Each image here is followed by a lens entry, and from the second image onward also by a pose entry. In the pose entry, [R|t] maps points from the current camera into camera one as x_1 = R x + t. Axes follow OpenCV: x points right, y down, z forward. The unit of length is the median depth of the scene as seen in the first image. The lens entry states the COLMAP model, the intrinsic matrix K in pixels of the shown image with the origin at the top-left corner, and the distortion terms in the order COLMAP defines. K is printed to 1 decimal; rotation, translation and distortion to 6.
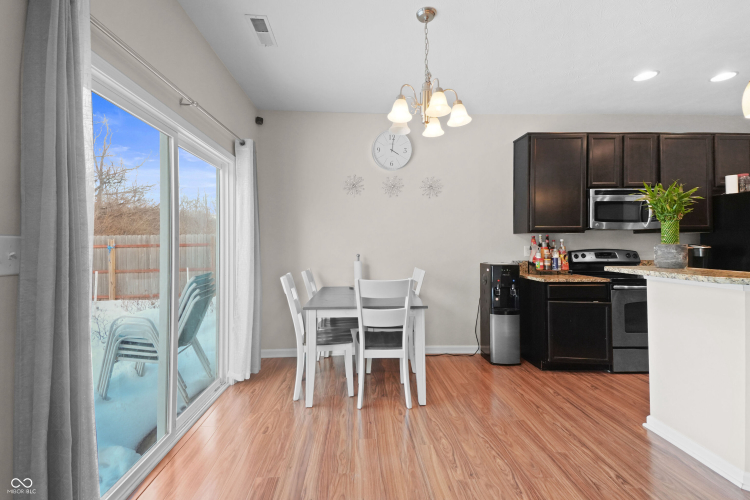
lens RADIAL K [[335.1, 0, 369.1], [0, 335.1, 244.9], [0, 0, 1]] dist [0.004217, -0.000420]
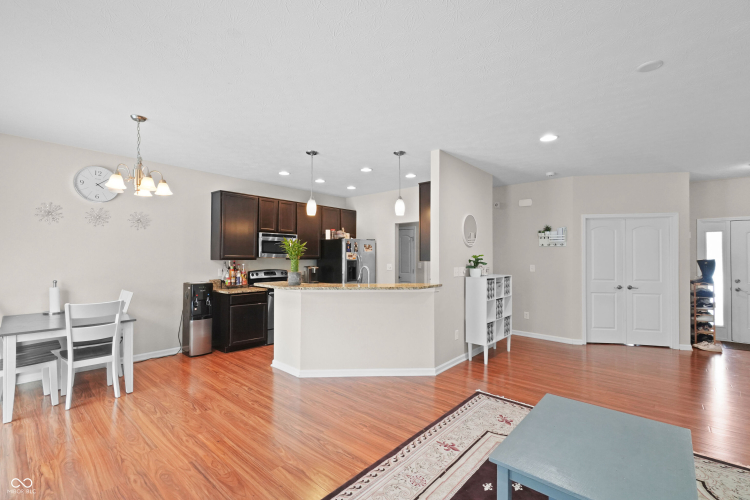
lens RADIAL K [[335.1, 0, 368.9], [0, 335.1, 247.7], [0, 0, 1]] dist [0.004217, -0.000420]
pose [[0.703520, 0.019090, 0.710419, -0.117540], [-0.000284, 0.999647, -0.026581, -0.061378], [-0.710676, 0.018498, 0.703276, -0.557837]]
